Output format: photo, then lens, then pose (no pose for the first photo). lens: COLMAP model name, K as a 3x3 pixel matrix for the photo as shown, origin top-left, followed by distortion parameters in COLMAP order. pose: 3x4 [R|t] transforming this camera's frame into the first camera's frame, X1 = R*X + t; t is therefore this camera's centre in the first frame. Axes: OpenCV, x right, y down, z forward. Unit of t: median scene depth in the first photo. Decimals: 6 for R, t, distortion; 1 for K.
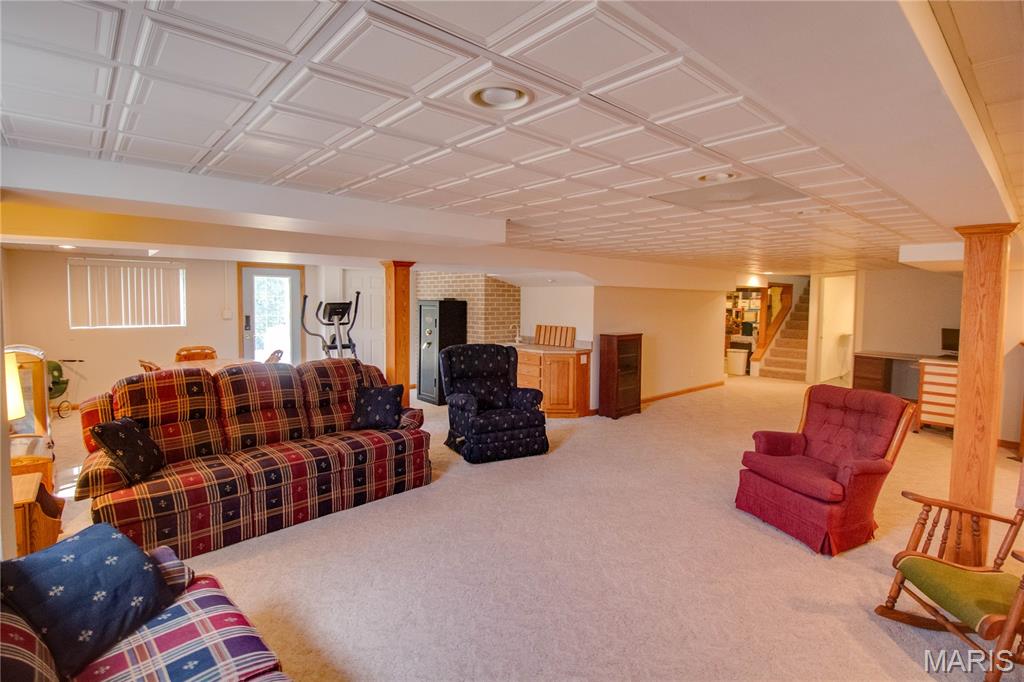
lens RADIAL K [[485.4, 0, 521.0], [0, 485.4, 324.9], [0, 0, 1]] dist [0.014665, -0.021017]
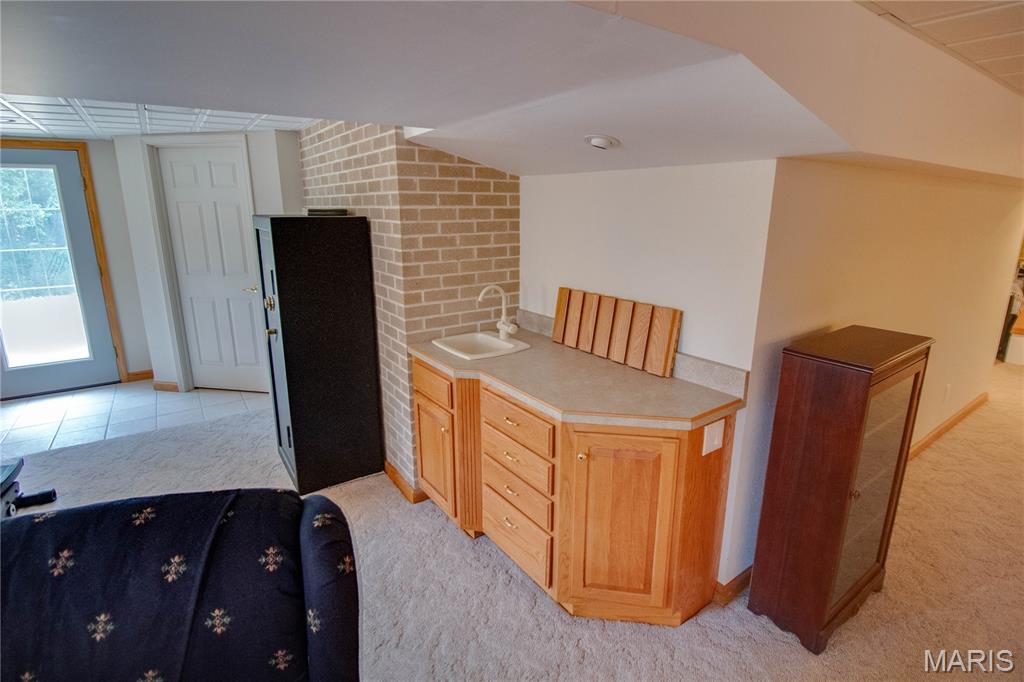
lens RADIAL K [[485.4, 0, 521.0], [0, 485.4, 324.9], [0, 0, 1]] dist [0.014665, -0.021017]
pose [[0.992347, 0.022016, -0.121503, 0.048844], [0.000868, 0.982708, 0.185162, -0.038538], [0.123478, -0.183850, 0.975168, 0.665649]]
